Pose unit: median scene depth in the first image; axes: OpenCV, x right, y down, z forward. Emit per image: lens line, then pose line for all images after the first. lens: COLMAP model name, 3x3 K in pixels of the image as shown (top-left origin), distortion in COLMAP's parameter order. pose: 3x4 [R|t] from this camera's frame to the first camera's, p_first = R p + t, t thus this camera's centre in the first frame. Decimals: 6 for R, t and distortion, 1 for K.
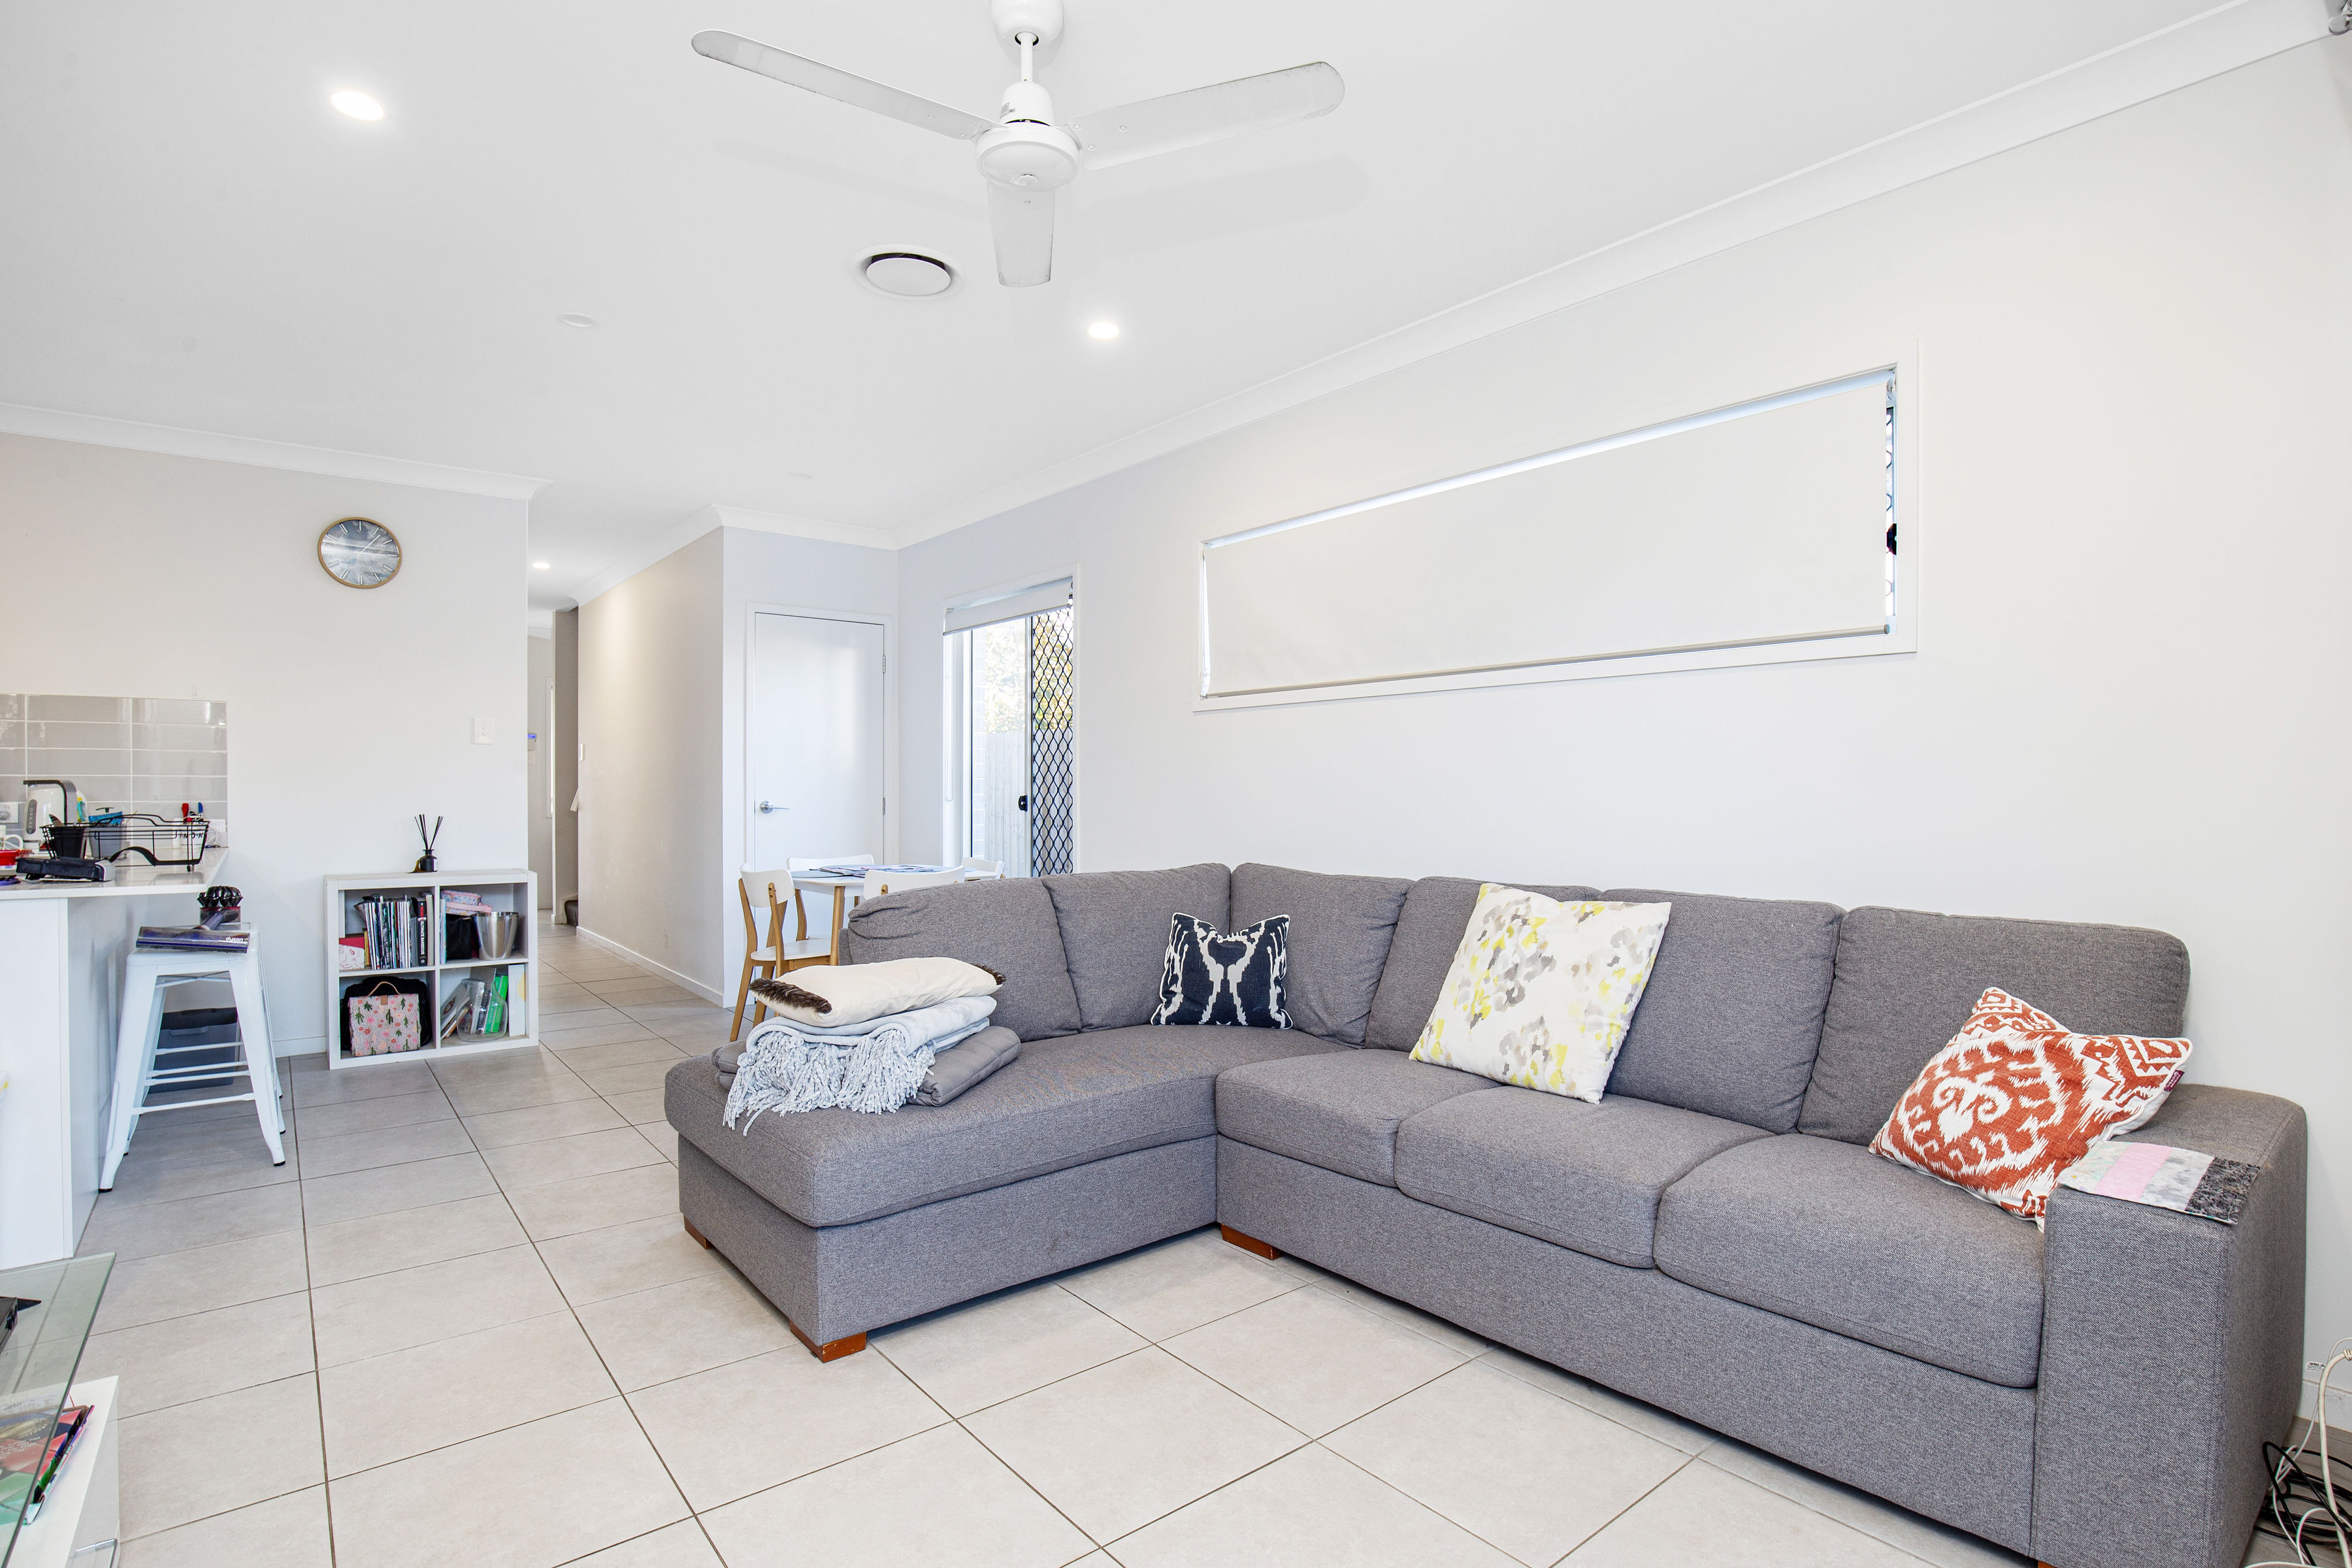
lens RADIAL K [[1155.4, 0, 1176.0], [0, 1155.4, 784.0], [0, 0, 1]] dist [-0.002266, -0.027585]
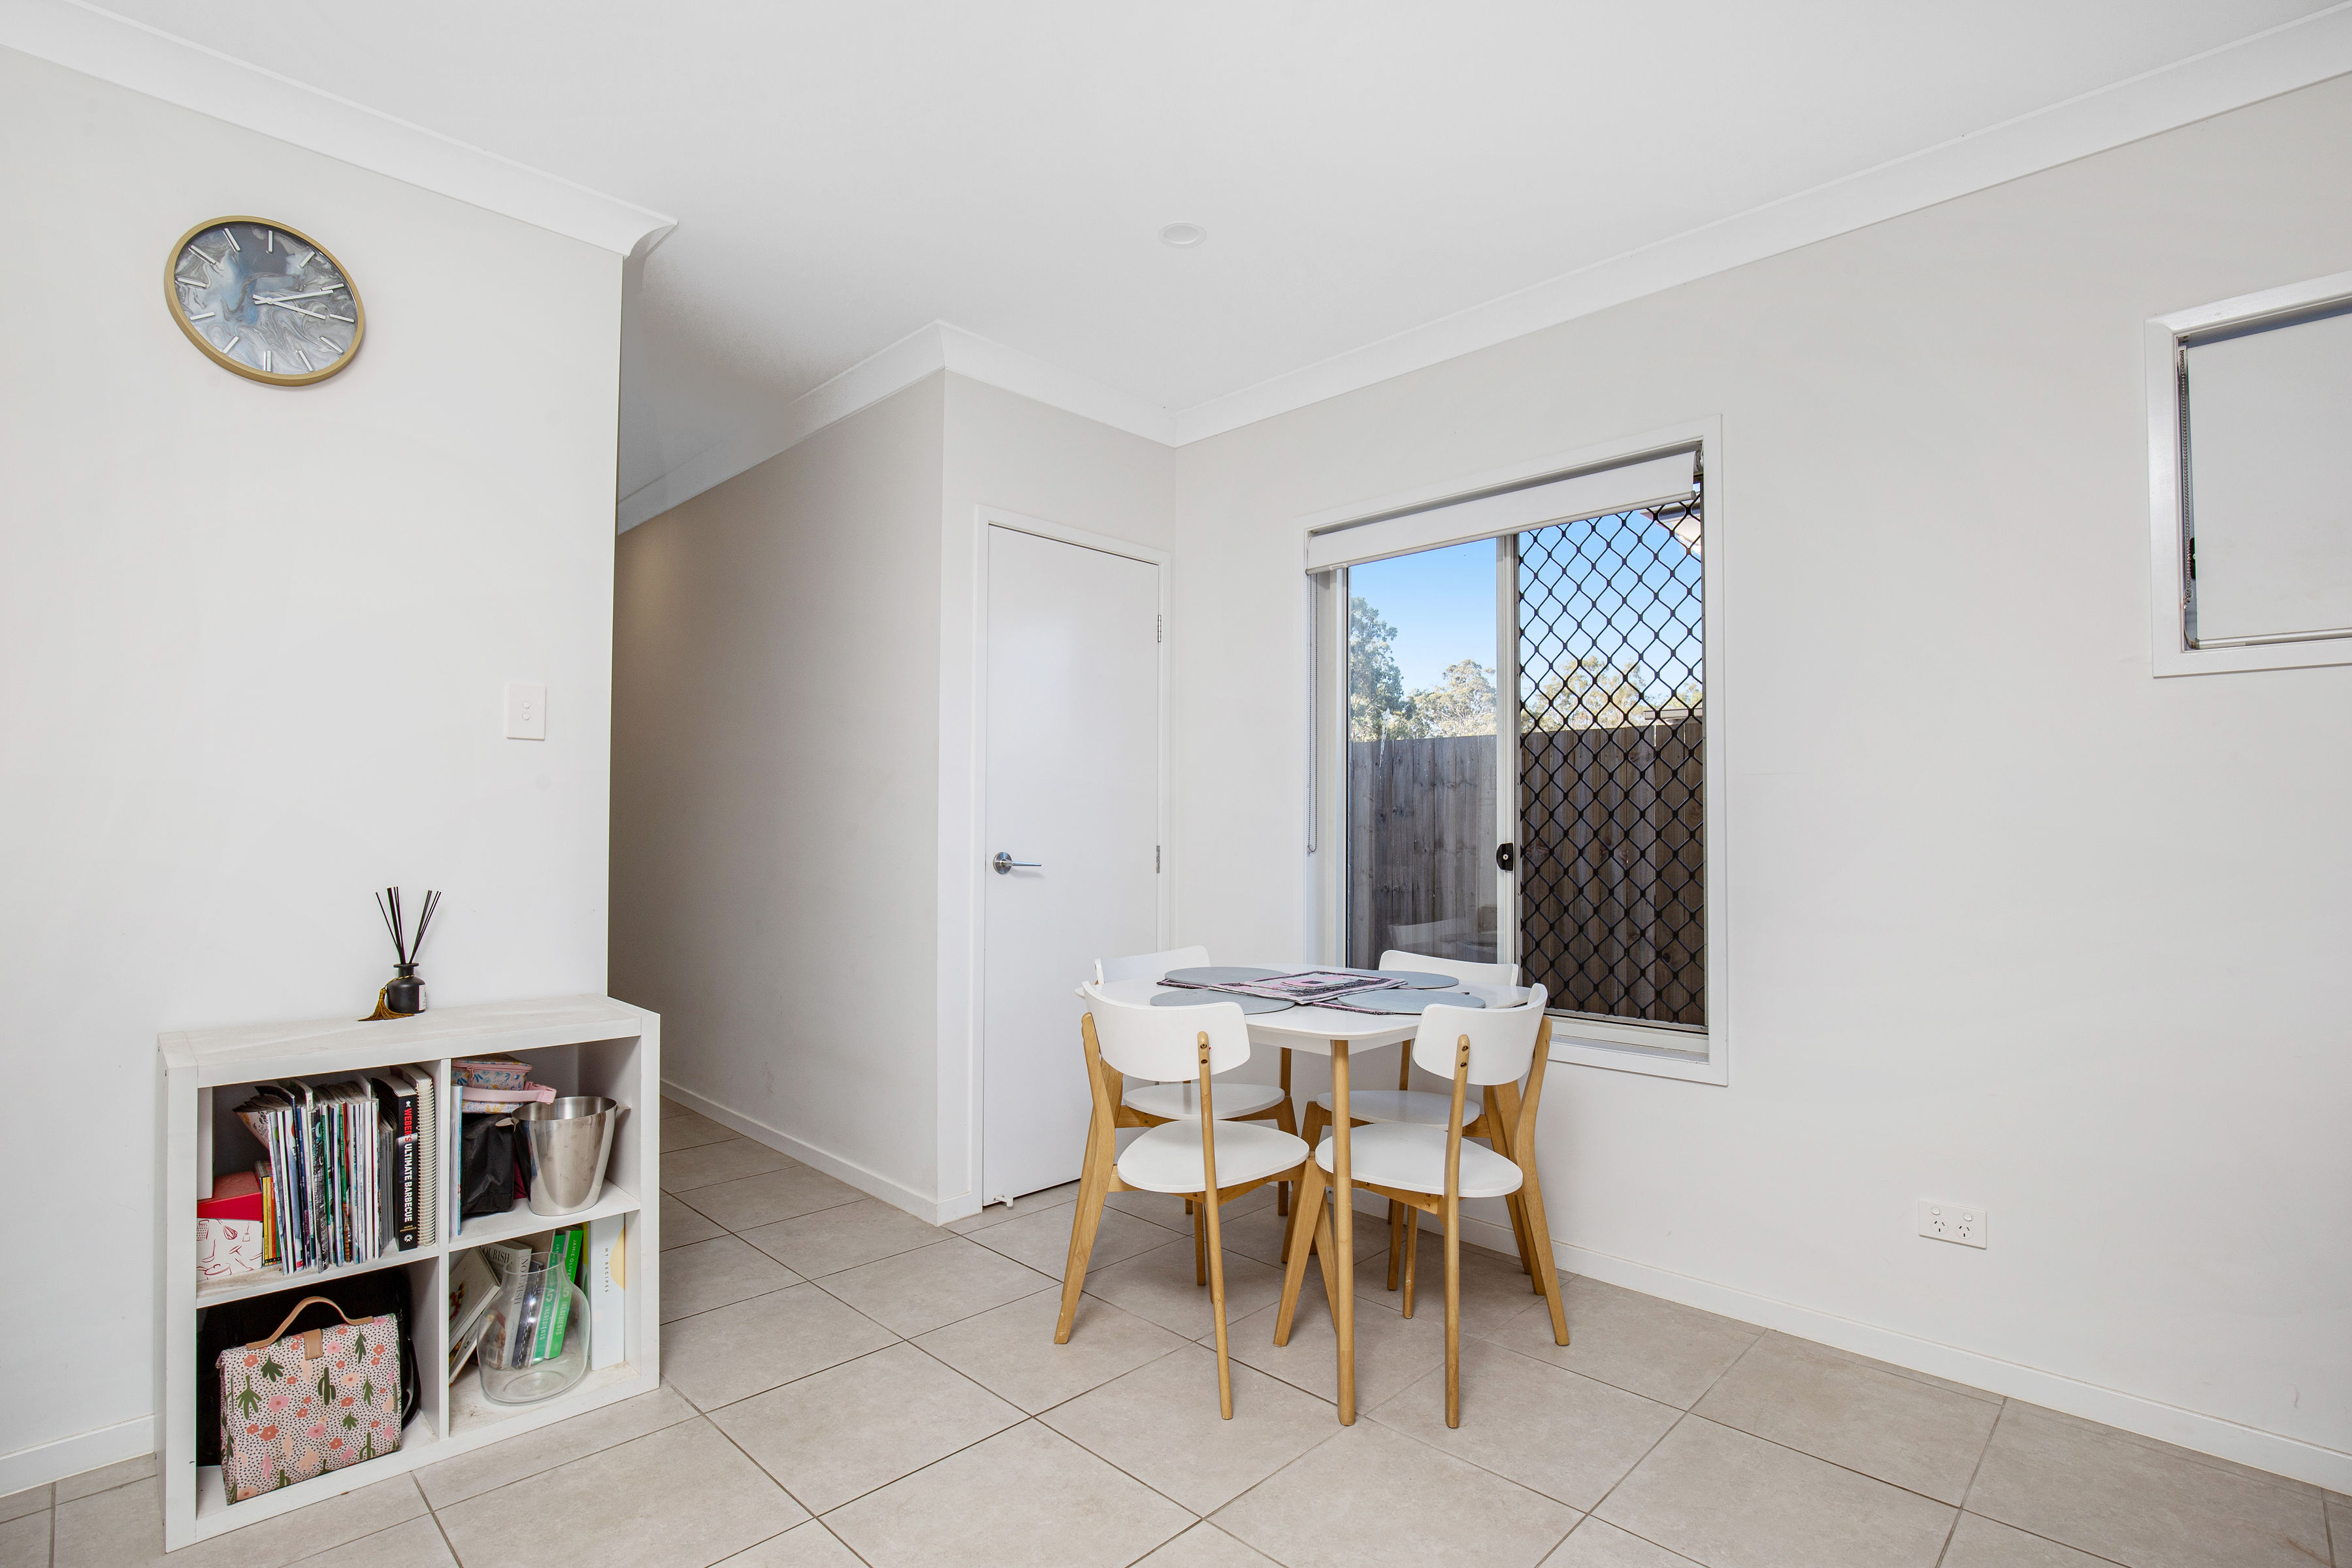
lens RADIAL K [[1107.6, 0, 1179.1], [0, 1107.6, 787.7], [0, 0, 1]] dist [-0.018736, 0.000198]
pose [[0.993169, 0.005947, 0.116532, -0.423714], [-0.003150, 0.999703, -0.024174, -0.004808], [-0.116641, 0.023641, 0.992893, 0.562780]]
